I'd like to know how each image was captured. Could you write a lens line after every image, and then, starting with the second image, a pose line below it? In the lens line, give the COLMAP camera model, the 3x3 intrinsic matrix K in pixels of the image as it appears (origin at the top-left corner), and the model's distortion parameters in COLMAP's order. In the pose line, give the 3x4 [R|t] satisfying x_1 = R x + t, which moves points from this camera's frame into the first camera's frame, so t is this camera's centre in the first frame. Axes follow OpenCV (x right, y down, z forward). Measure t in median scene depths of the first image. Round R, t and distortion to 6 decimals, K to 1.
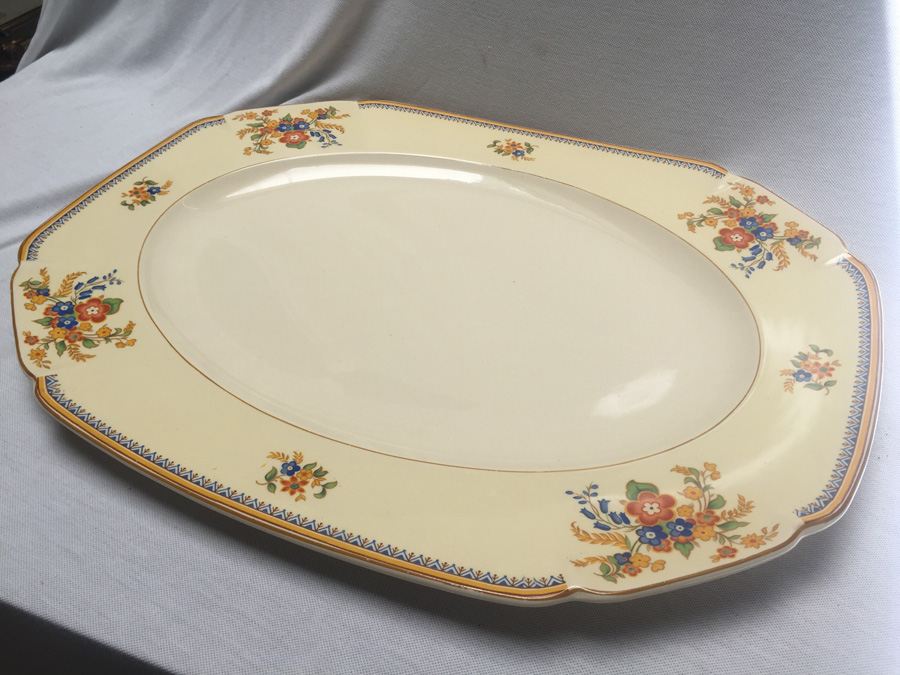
lens RADIAL K [[754.2, 0, 448.5], [0, 754.2, 363.7], [0, 0, 1]] dist [0.068130, -0.121936]
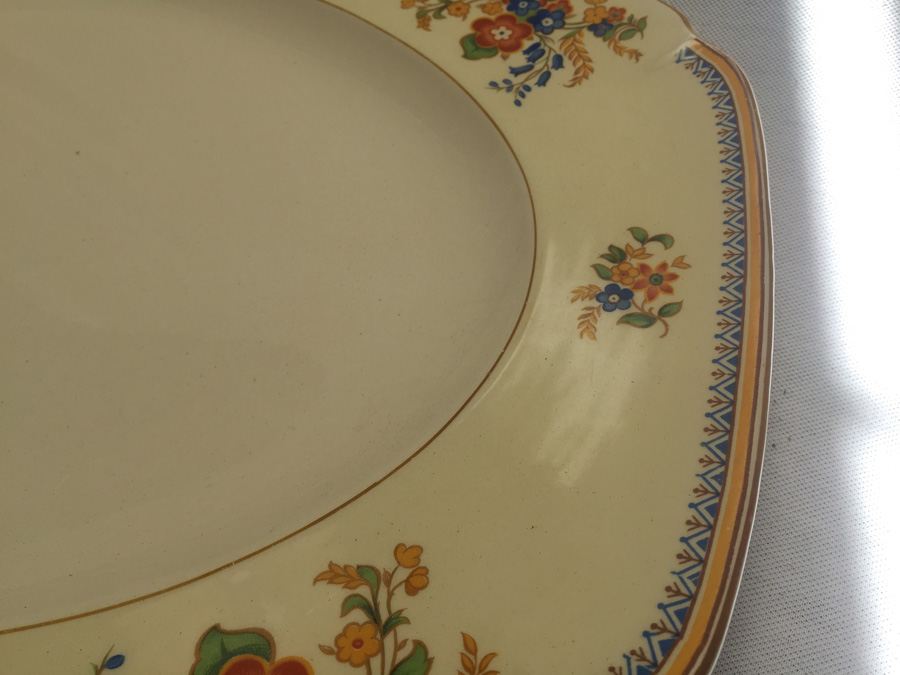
lens RADIAL K [[754.2, 0, 448.5], [0, 754.2, 363.7], [0, 0, 1]] dist [0.068130, -0.121936]
pose [[0.983011, -0.127663, 0.131878, 0.338238], [0.107170, 0.982512, 0.152265, -0.030723], [-0.149011, -0.135545, 0.979502, 0.626347]]
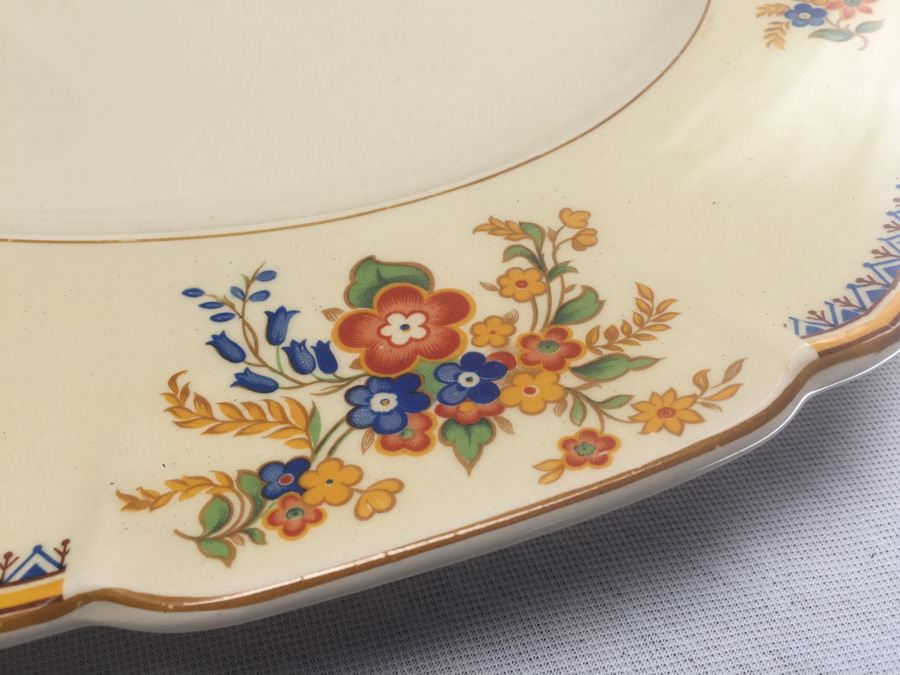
lens RADIAL K [[754.2, 0, 448.5], [0, 754.2, 363.7], [0, 0, 1]] dist [0.068130, -0.121936]
pose [[0.997085, -0.030556, 0.069912, 0.261195], [0.014476, 0.975424, 0.219858, 0.127157], [-0.074912, -0.218205, 0.973024, 0.636736]]
